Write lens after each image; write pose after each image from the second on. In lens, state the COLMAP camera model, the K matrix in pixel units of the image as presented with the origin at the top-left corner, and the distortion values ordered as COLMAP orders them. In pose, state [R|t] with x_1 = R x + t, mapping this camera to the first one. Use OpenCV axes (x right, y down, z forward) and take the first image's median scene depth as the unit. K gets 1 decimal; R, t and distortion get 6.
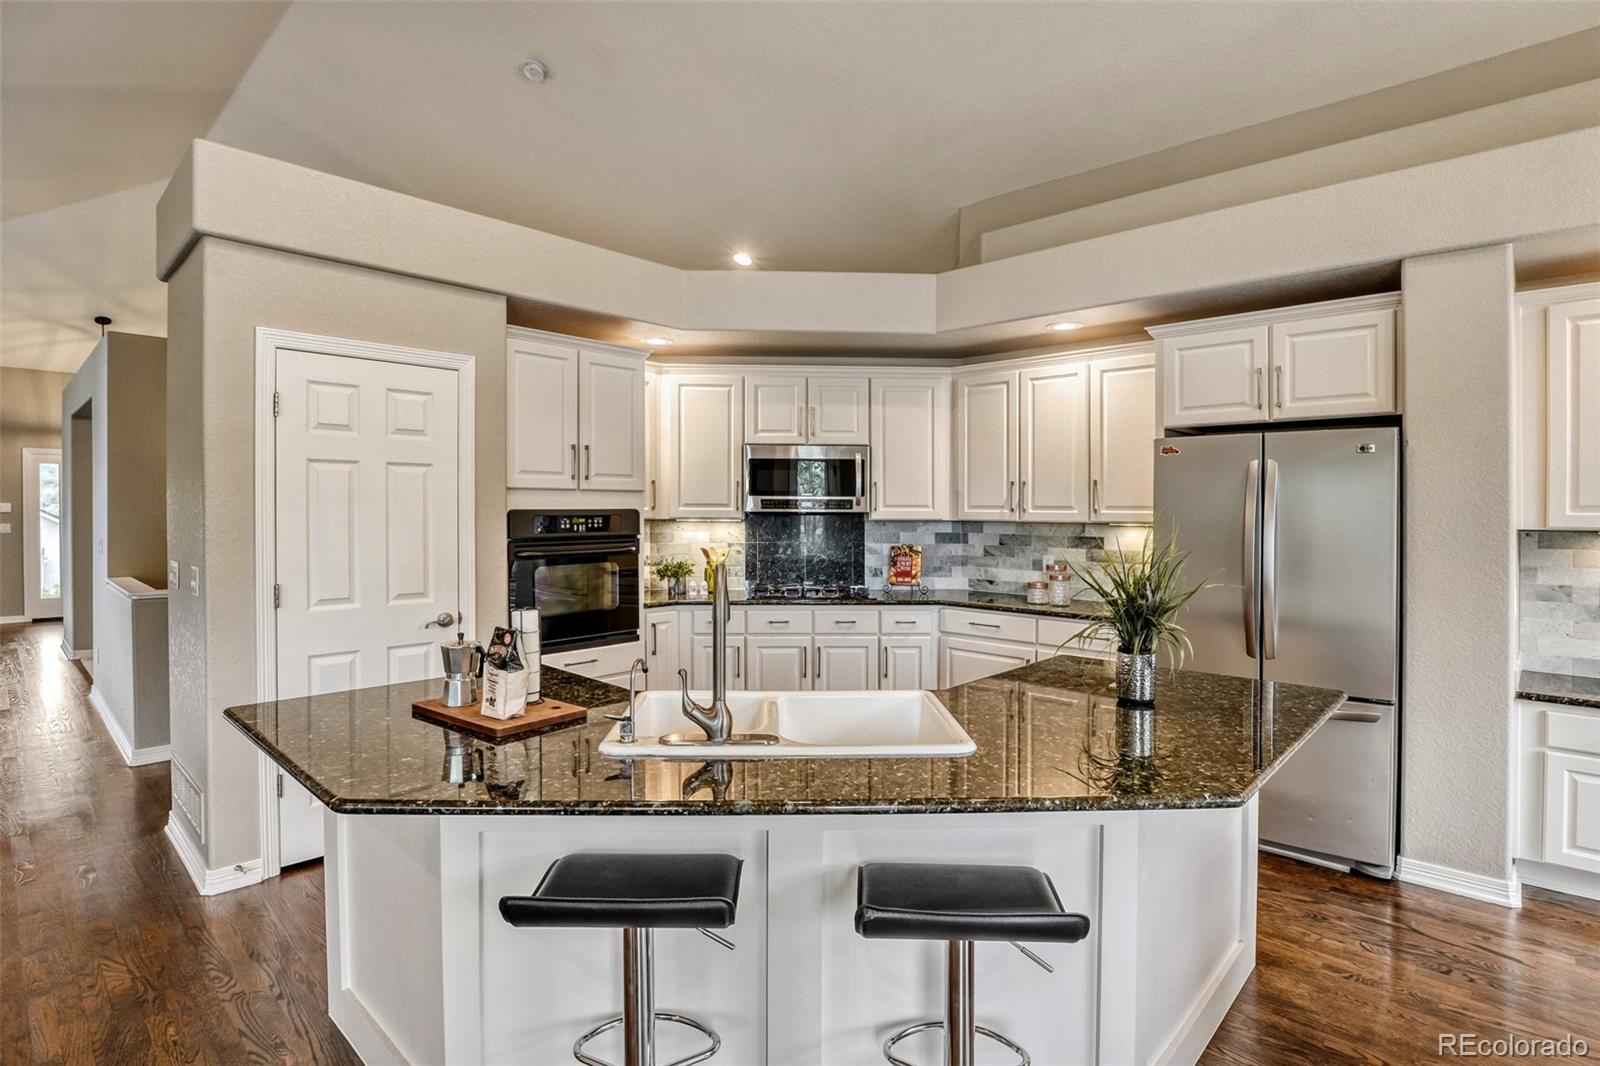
lens RADIAL K [[783.6, 0, 787.7], [0, 783.6, 513.6], [0, 0, 1]] dist [-0.026413, 0.000488]
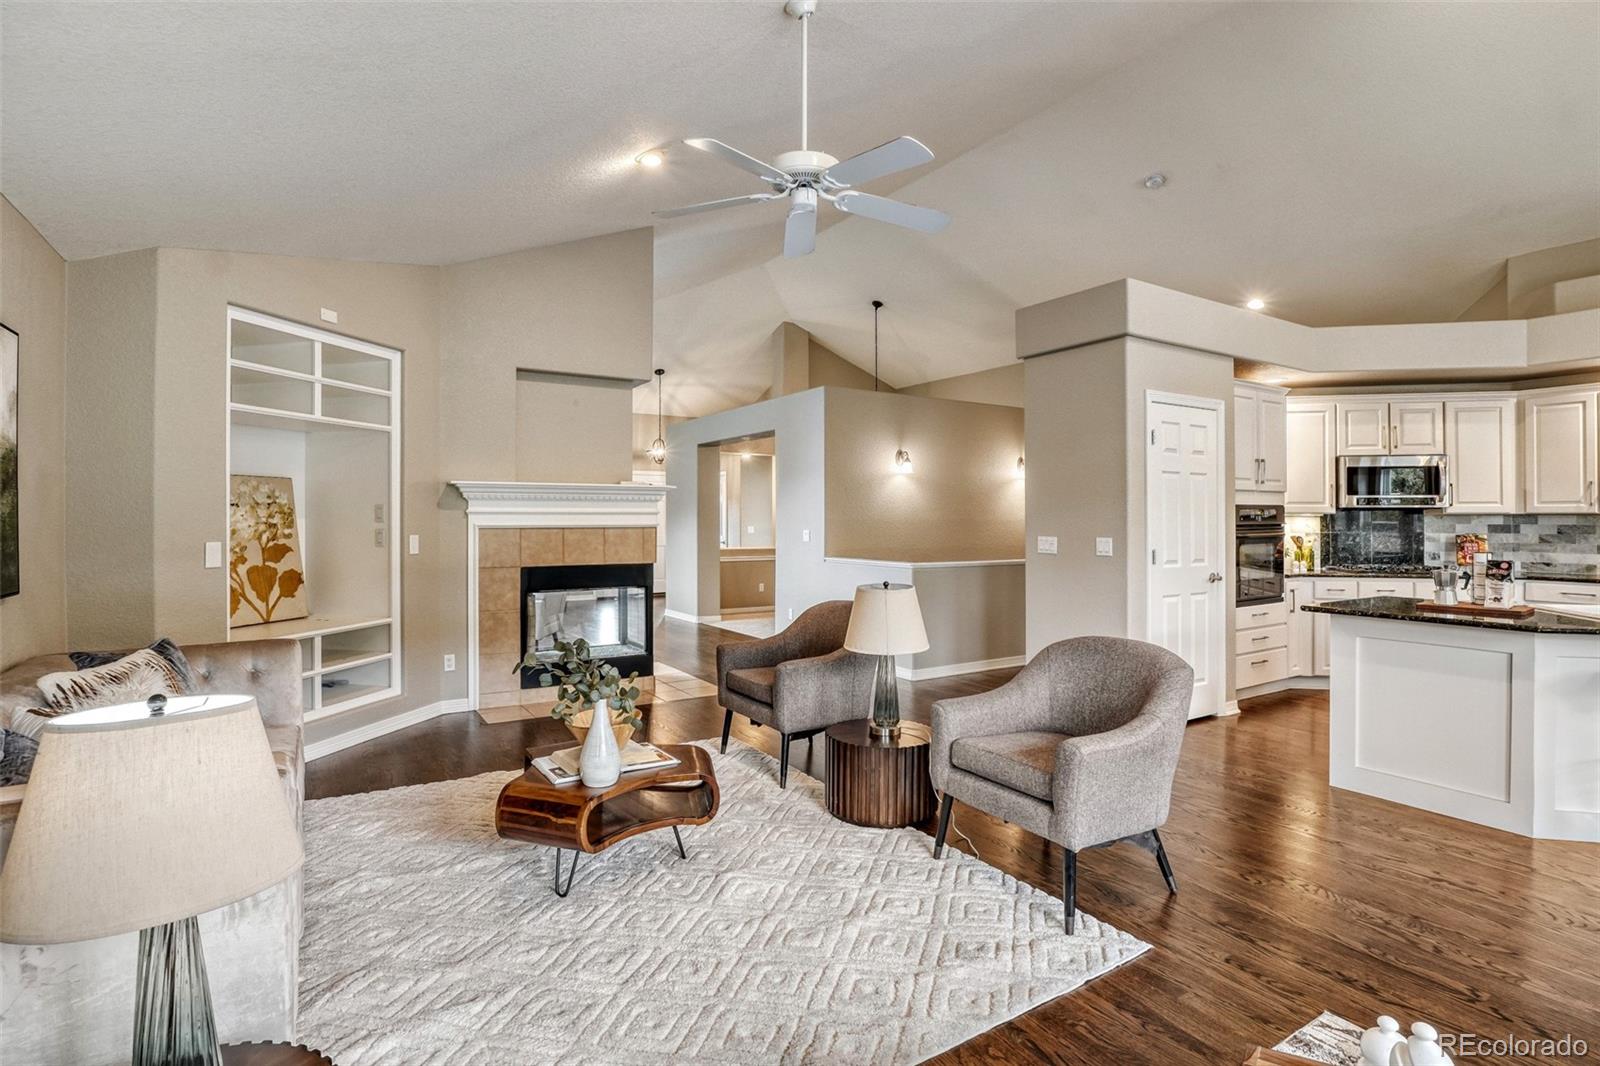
lens RADIAL K [[783.6, 0, 806.7], [0, 783.6, 522.7], [0, 0, 1]] dist [-0.026413, 0.000488]
pose [[0.970781, -0.003394, -0.239944, -0.613471], [0.002771, 0.999992, -0.002934, 0.024139], [0.239952, 0.002183, 0.970782, -0.467636]]
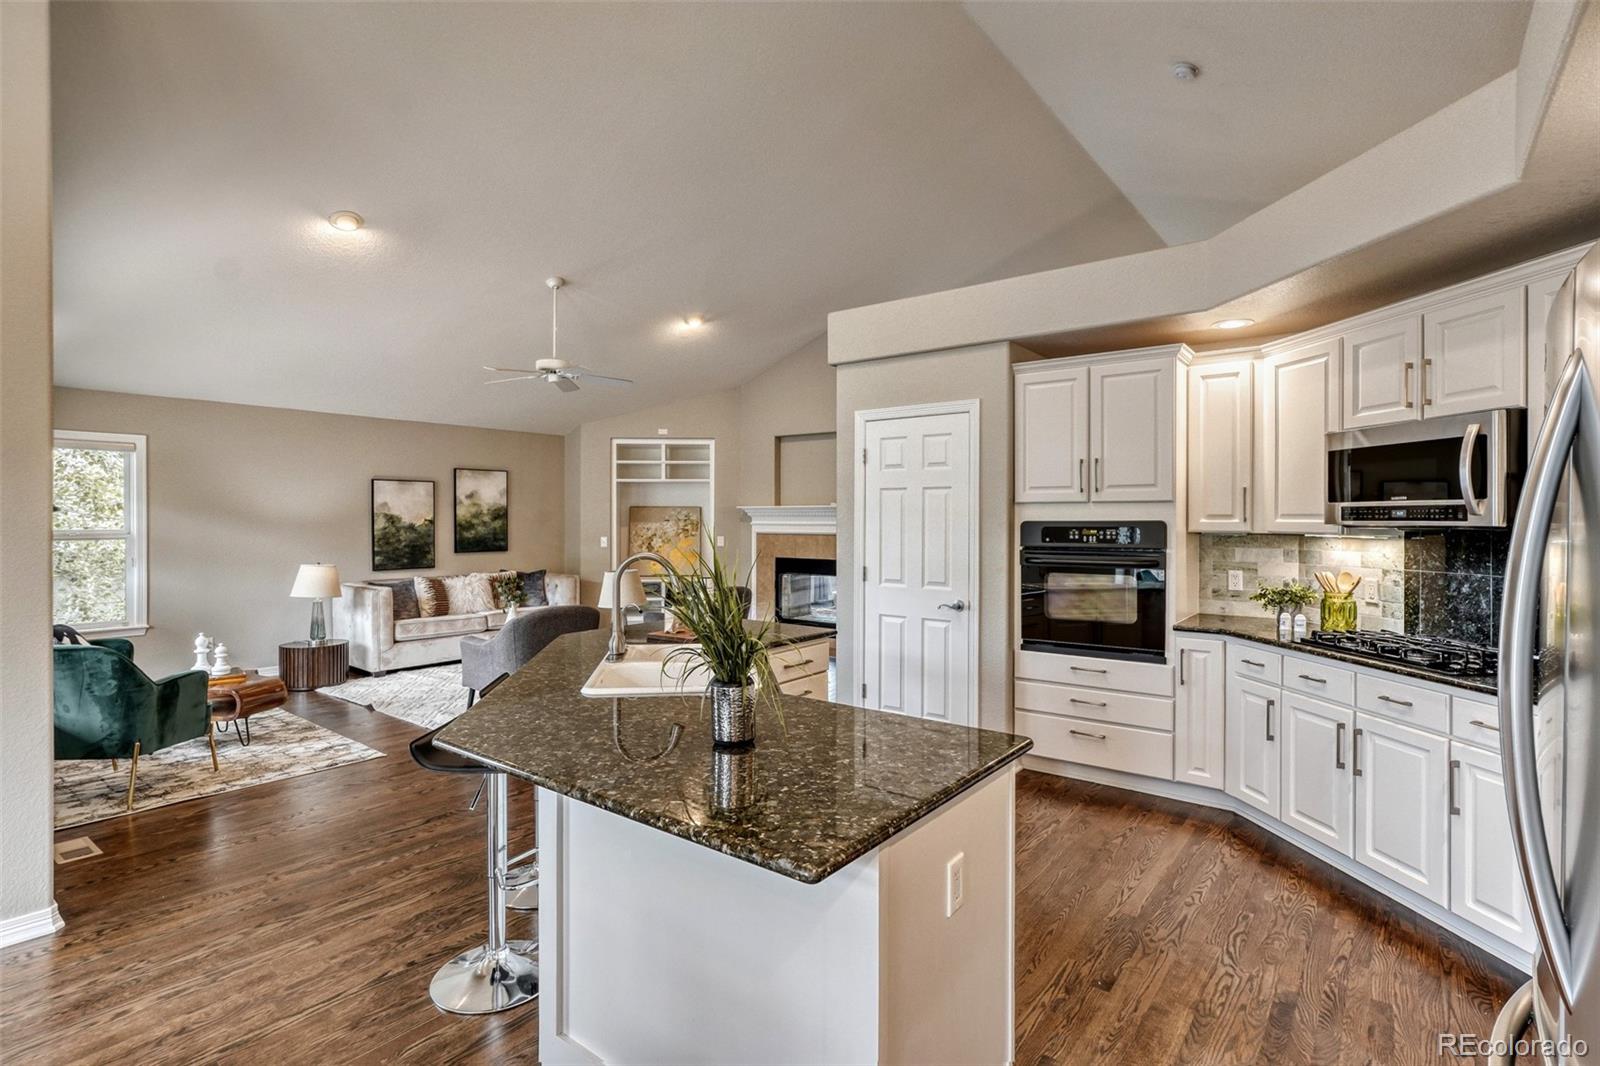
lens RADIAL K [[783.6, 0, 804.6], [0, 783.6, 521.3], [0, 0, 1]] dist [-0.026413, 0.000488]
pose [[0.104555, -0.000695, -0.994519, 0.612686], [-0.007655, 0.999970, -0.001504, -0.000575], [0.994490, 0.007770, 0.104547, 0.441263]]
